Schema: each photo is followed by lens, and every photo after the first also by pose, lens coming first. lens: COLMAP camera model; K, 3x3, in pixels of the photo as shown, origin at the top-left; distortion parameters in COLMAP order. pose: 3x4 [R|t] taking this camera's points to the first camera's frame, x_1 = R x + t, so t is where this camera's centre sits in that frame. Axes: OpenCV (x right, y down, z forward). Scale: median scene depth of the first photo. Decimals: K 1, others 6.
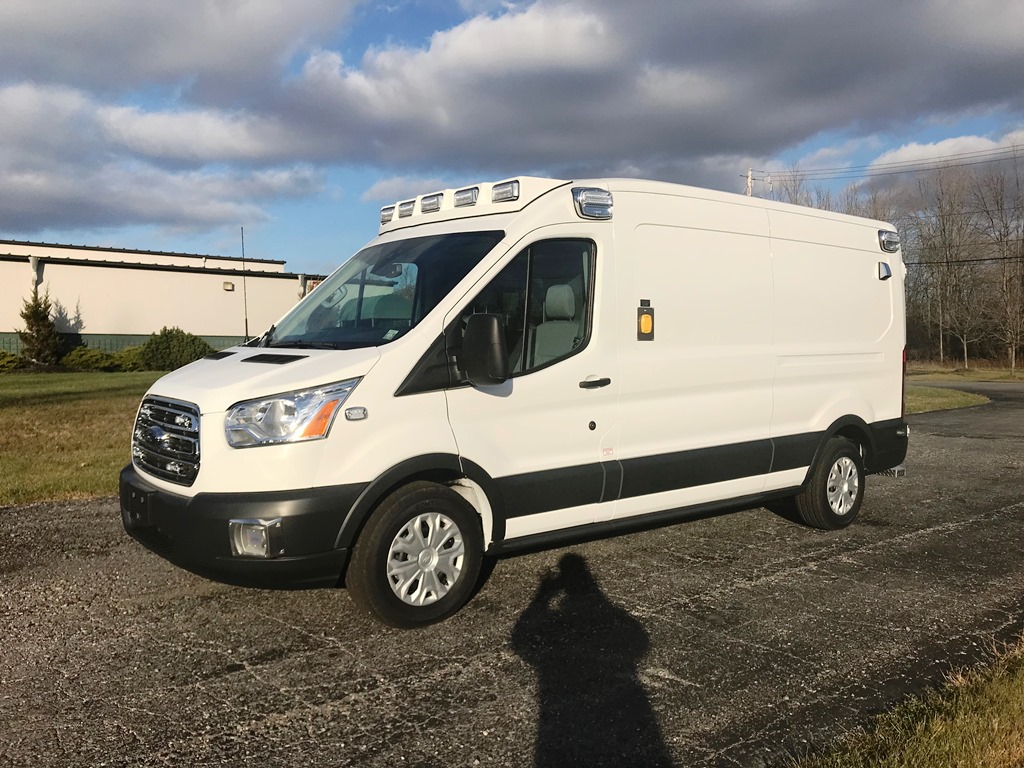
lens RADIAL K [[843.7, 0, 507.2], [0, 843.7, 387.2], [0, 0, 1]] dist [0.046389, -0.062853]
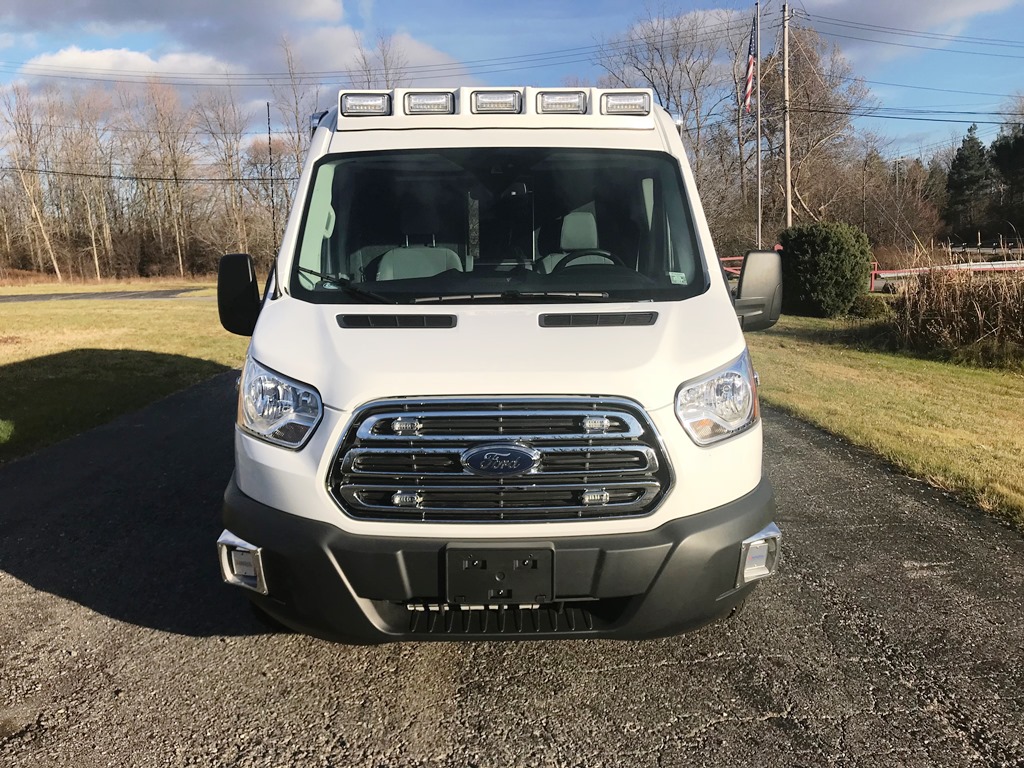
lens RADIAL K [[843.7, 0, 515.2], [0, 843.7, 386.1], [0, 0, 1]] dist [0.046389, -0.062853]
pose [[0.621075, -0.138750, 0.771372, -0.870181], [0.064056, 0.989899, 0.126482, -0.071107], [-0.781129, -0.029144, 0.623689, 0.612893]]
